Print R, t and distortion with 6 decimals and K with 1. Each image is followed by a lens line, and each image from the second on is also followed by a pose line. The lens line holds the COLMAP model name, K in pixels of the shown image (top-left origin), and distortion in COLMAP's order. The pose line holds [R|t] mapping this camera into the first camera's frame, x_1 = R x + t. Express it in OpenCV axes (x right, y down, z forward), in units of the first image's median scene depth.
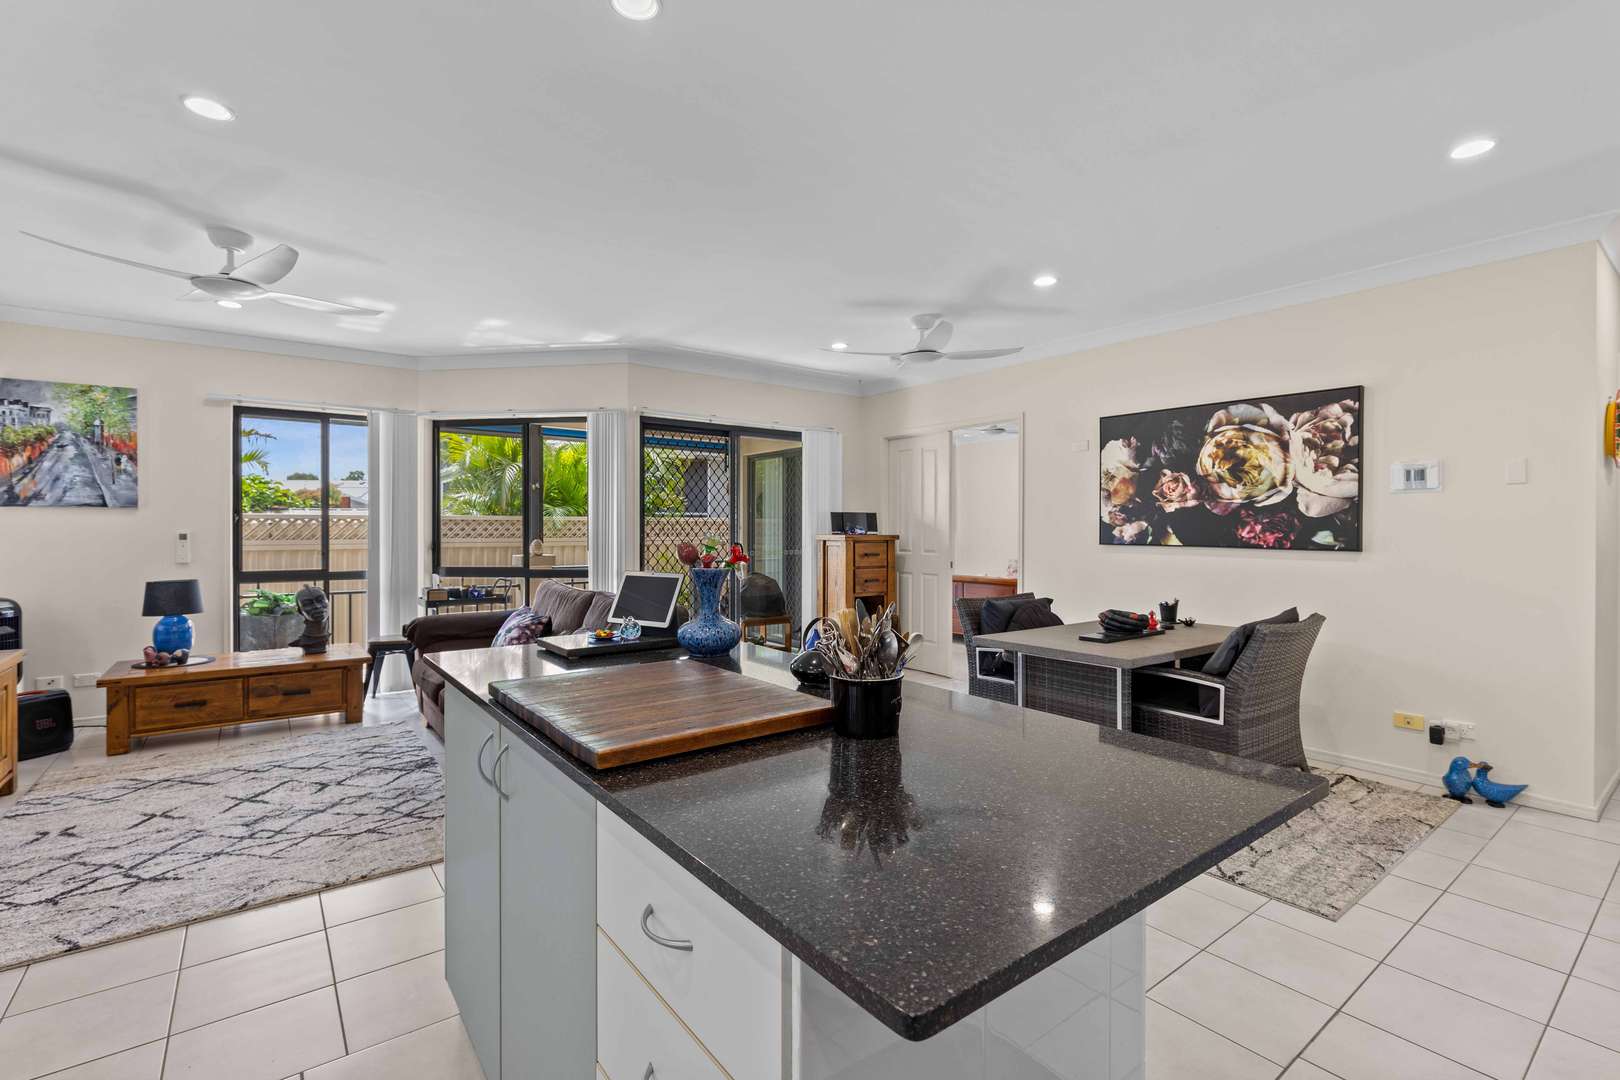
lens RADIAL K [[733.0, 0, 811.1], [0, 733.0, 532.0], [0, 0, 1]] dist [0.001373, 0.000426]
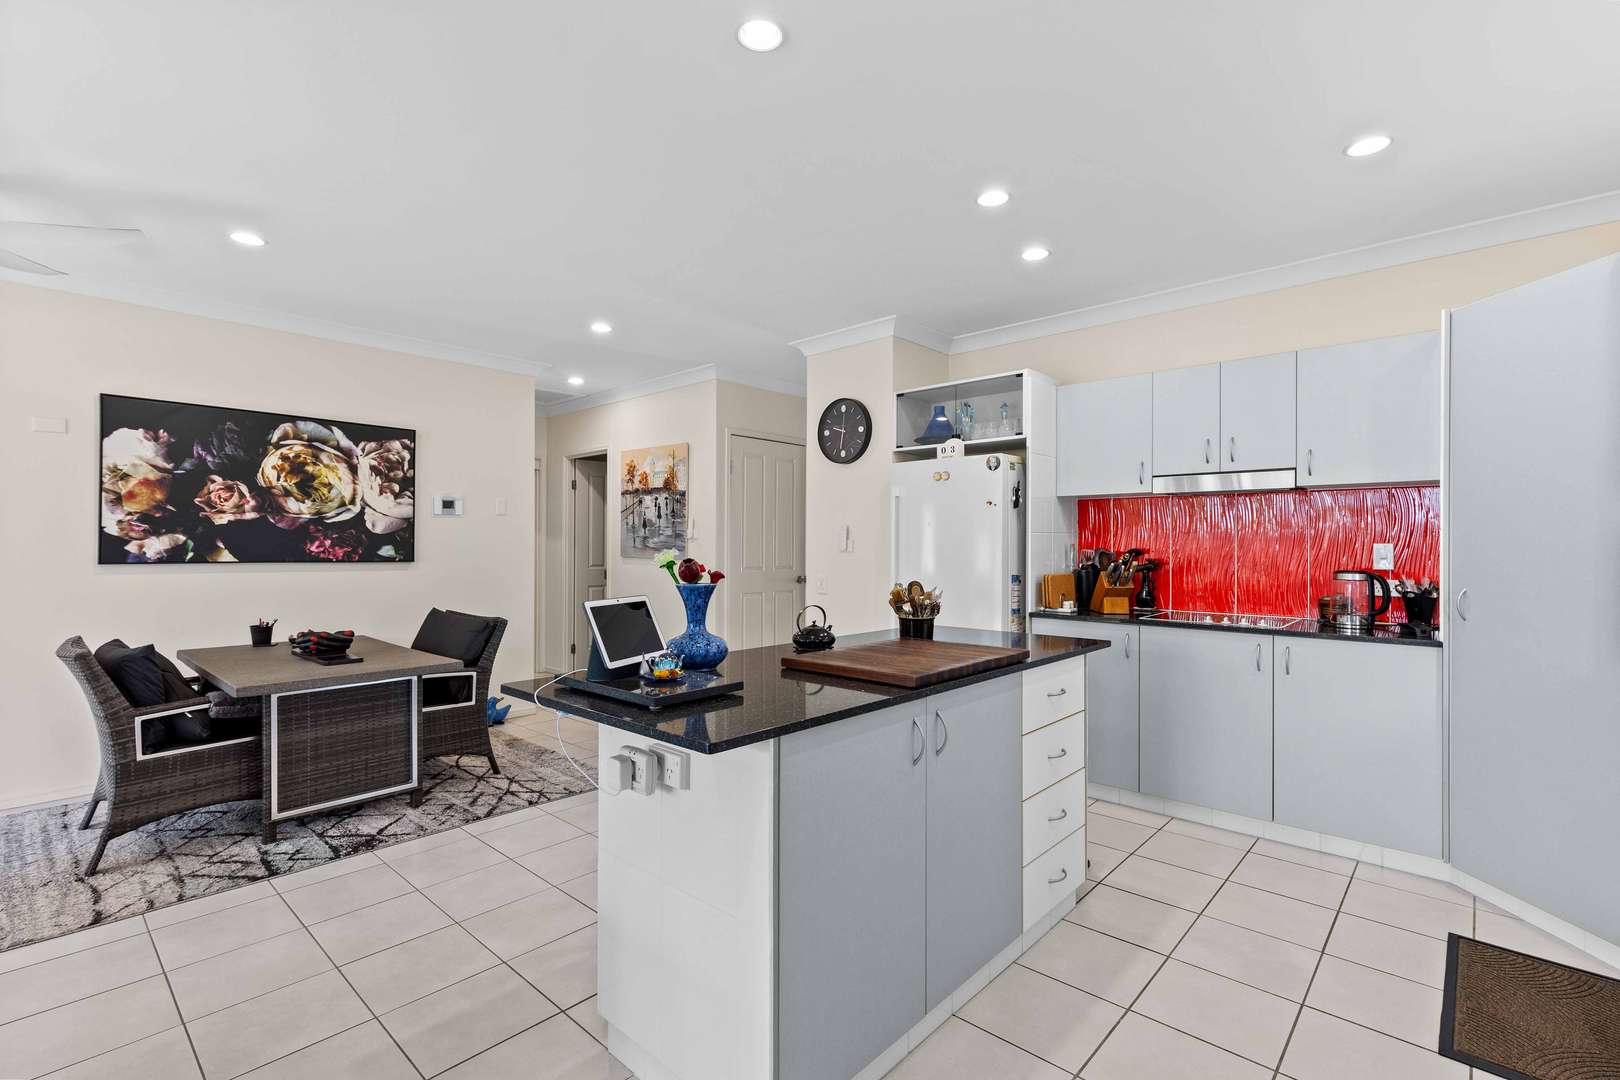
lens RADIAL K [[733.0, 0, 823.3], [0, 733.0, 544.5], [0, 0, 1]] dist [0.001373, 0.000426]
pose [[-0.184129, -0.001121, 0.982901, -0.534852], [0.000883, 0.999999, 0.001306, -0.003471], [-0.982902, 0.001108, -0.184128, 0.467563]]
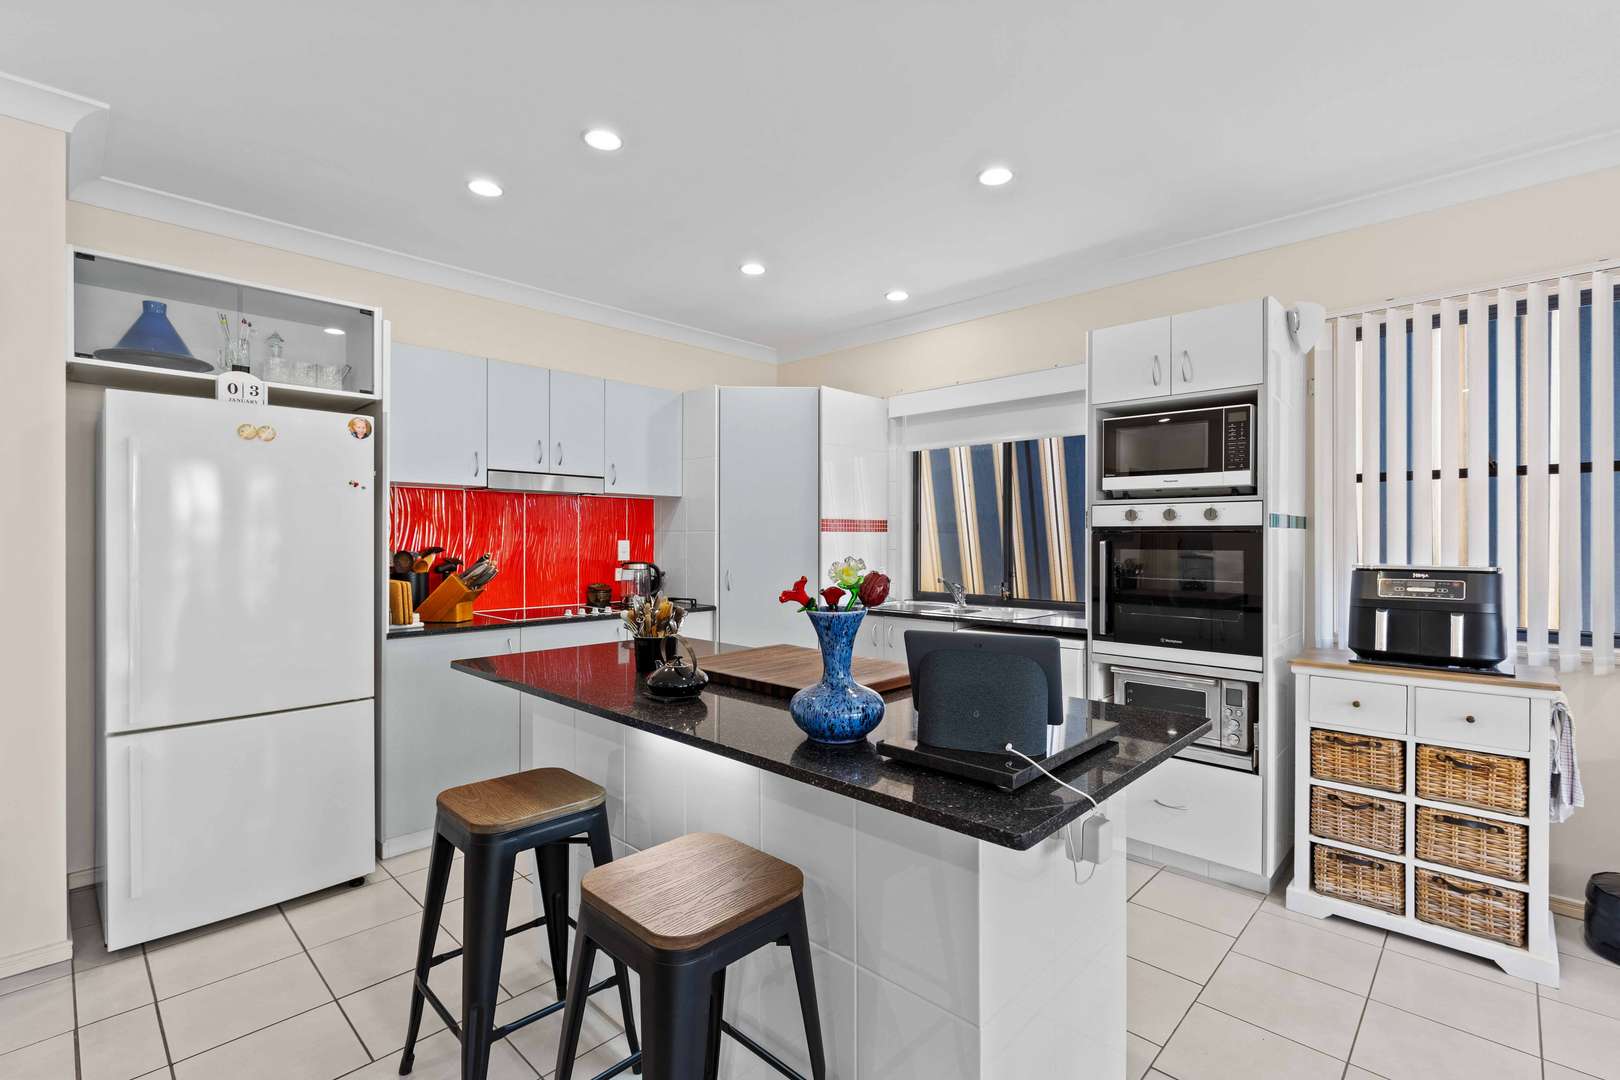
lens RADIAL K [[733.0, 0, 812.8], [0, 733.0, 538.3], [0, 0, 1]] dist [0.001373, 0.000426]
pose [[-0.987907, 0.000927, -0.155047, 0.003590], [0.000297, 0.999992, 0.004082, -0.009451], [0.155050, 0.003986, -0.987899, 0.769517]]
